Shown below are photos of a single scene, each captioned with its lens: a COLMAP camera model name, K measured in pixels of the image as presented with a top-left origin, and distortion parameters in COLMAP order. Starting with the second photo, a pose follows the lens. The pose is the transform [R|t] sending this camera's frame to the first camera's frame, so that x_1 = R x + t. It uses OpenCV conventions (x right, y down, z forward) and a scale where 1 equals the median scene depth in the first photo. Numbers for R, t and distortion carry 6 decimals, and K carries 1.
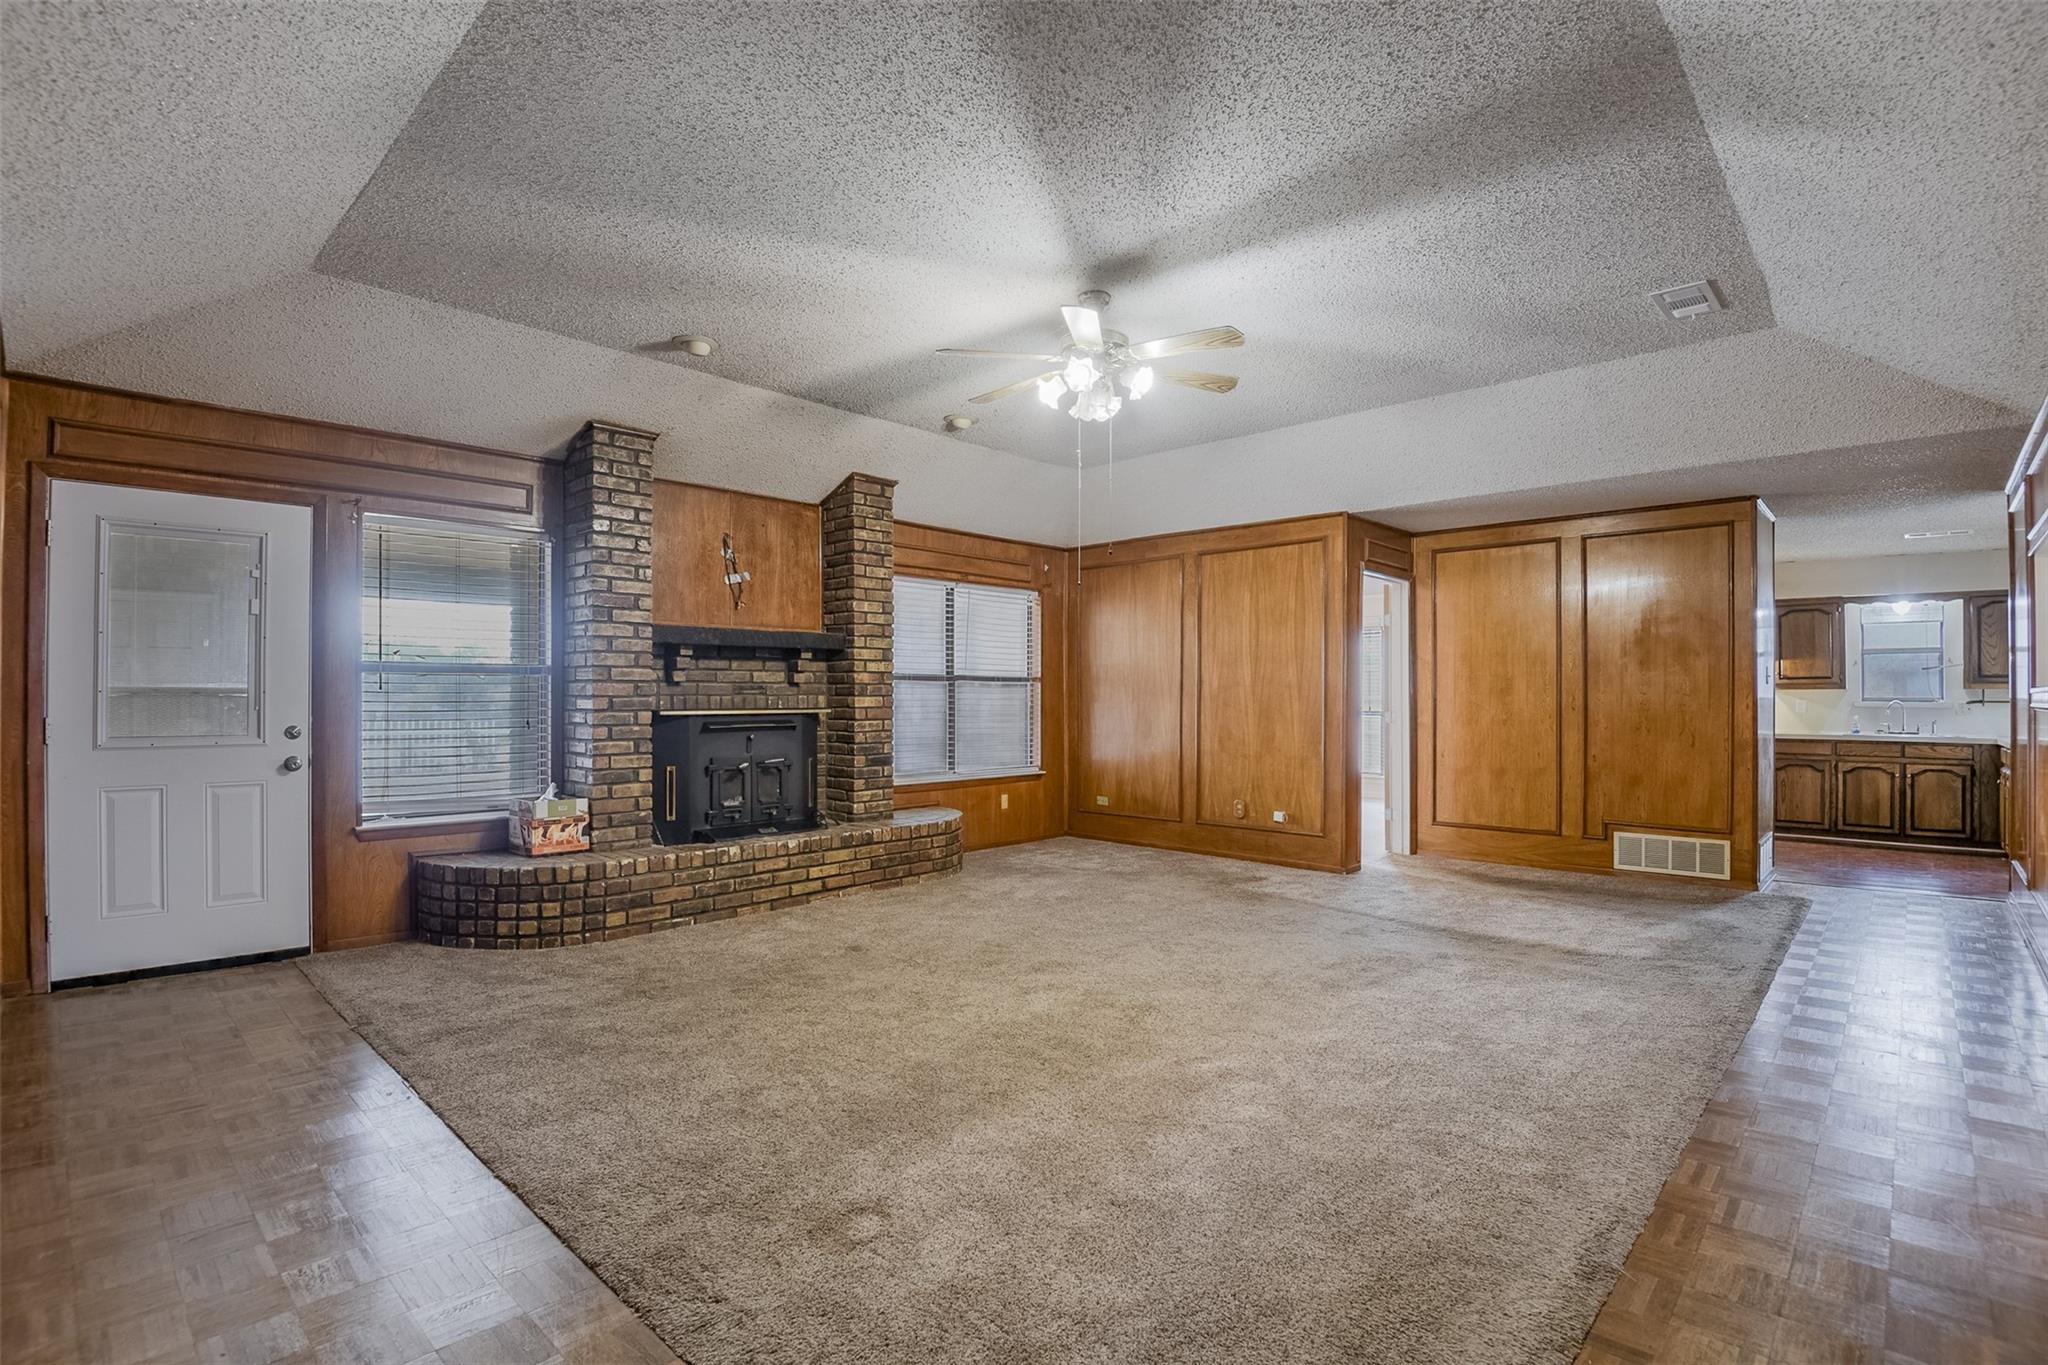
lens RADIAL K [[975.6, 0, 1024.0], [0, 975.6, 682.5], [0, 0, 1]] dist [-0.036914, -0.005960]
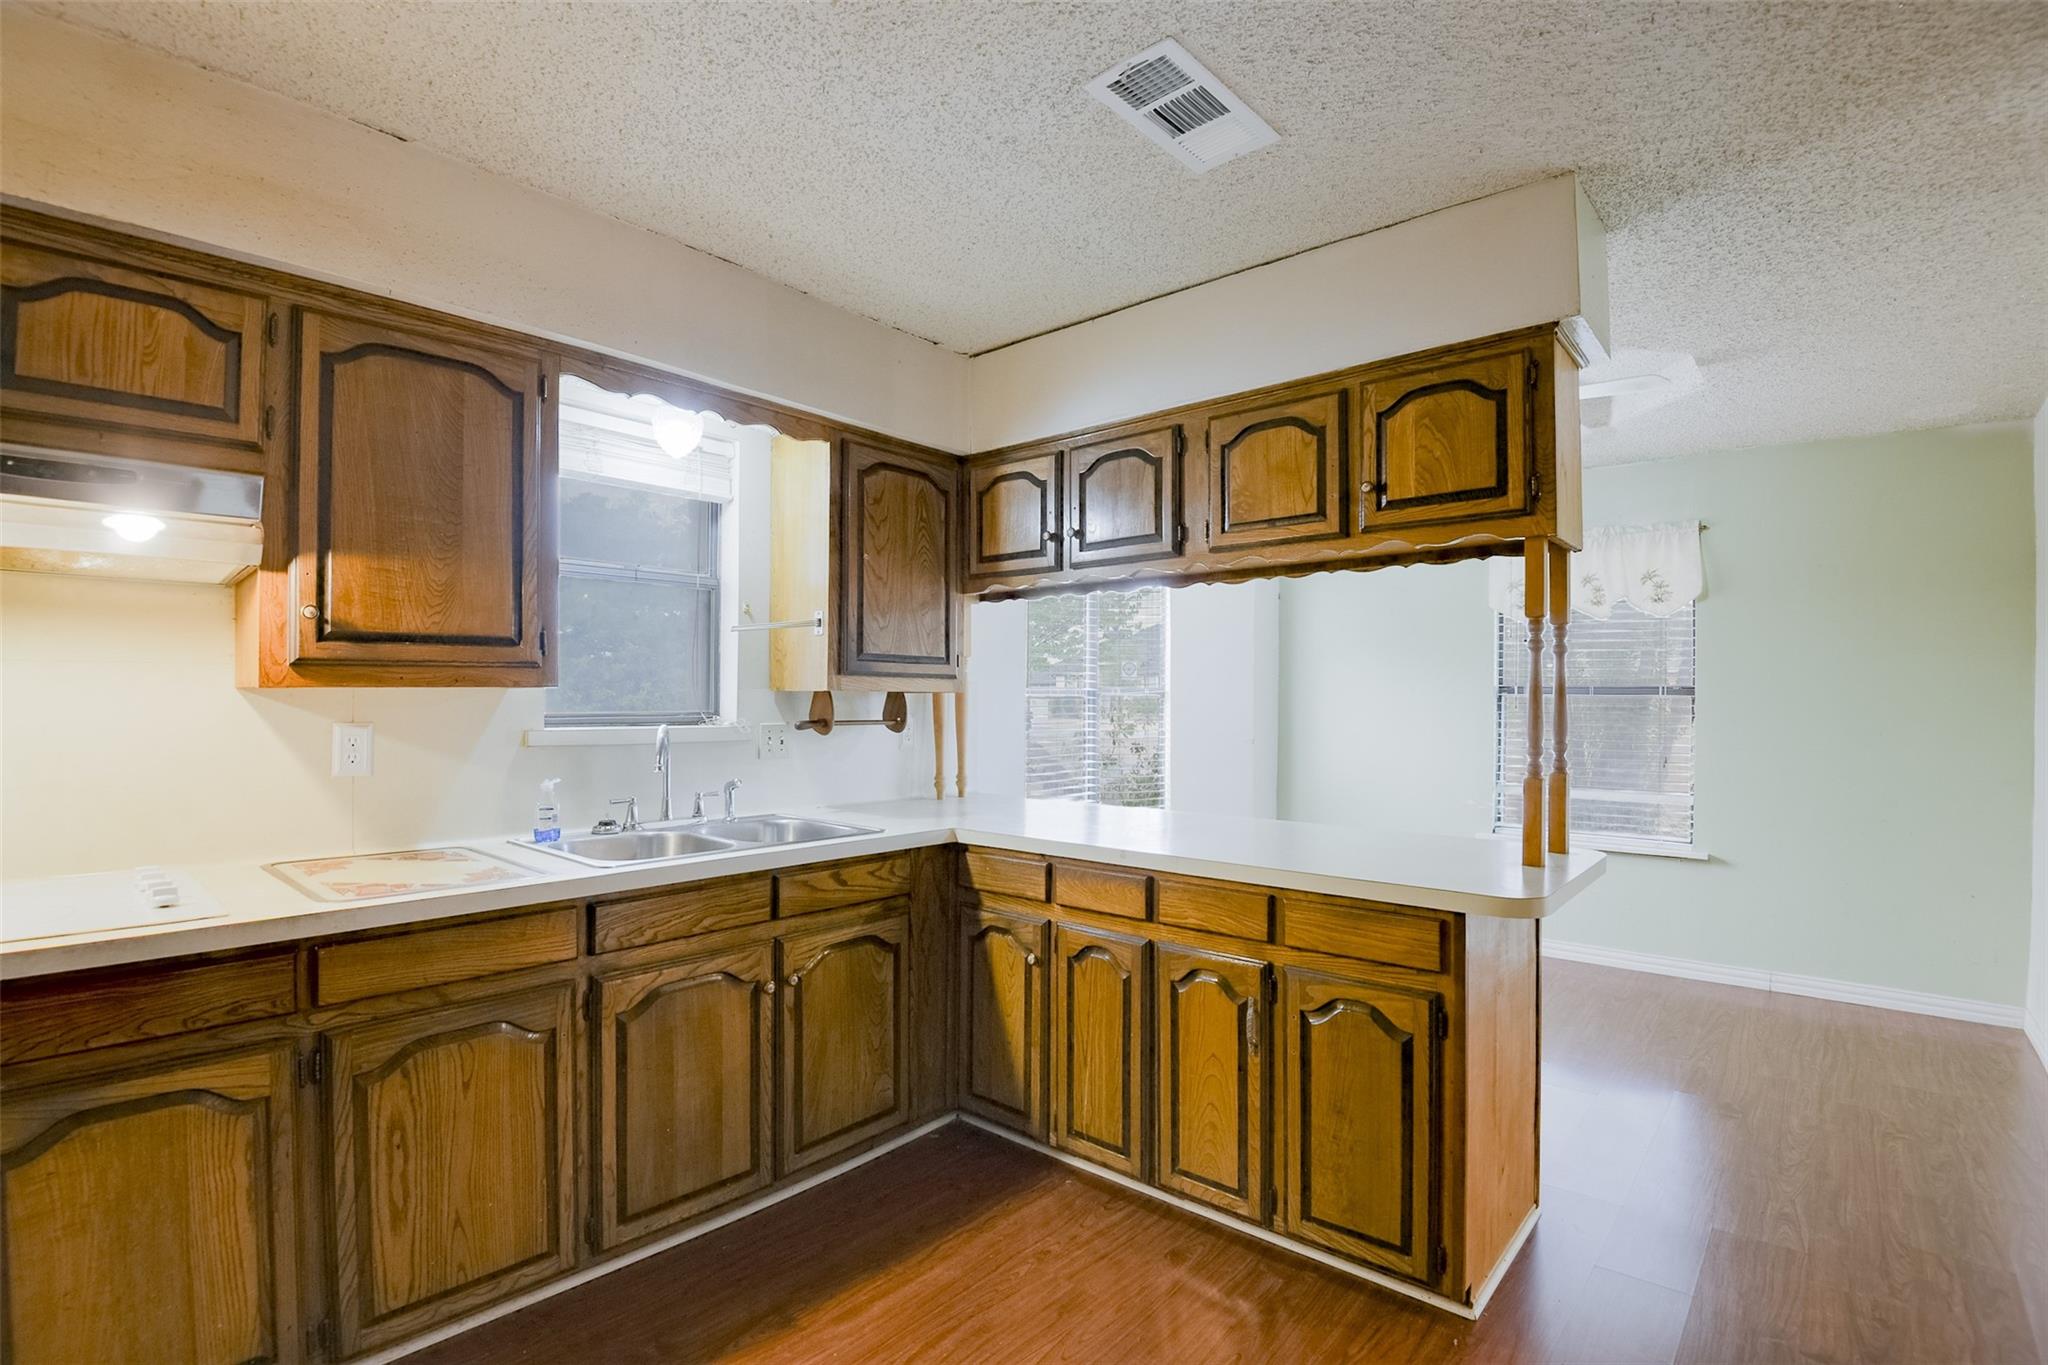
lens RADIAL K [[947.9, 0, 1024.0], [0, 947.9, 682.5], [0, 0, 1]] dist [-0.027286, -0.018426]
pose [[-0.048599, 0.008282, 0.998784, 0.629821], [-0.017254, 0.999809, -0.009130, 0.006102], [-0.998669, -0.017677, -0.048446, 0.930912]]
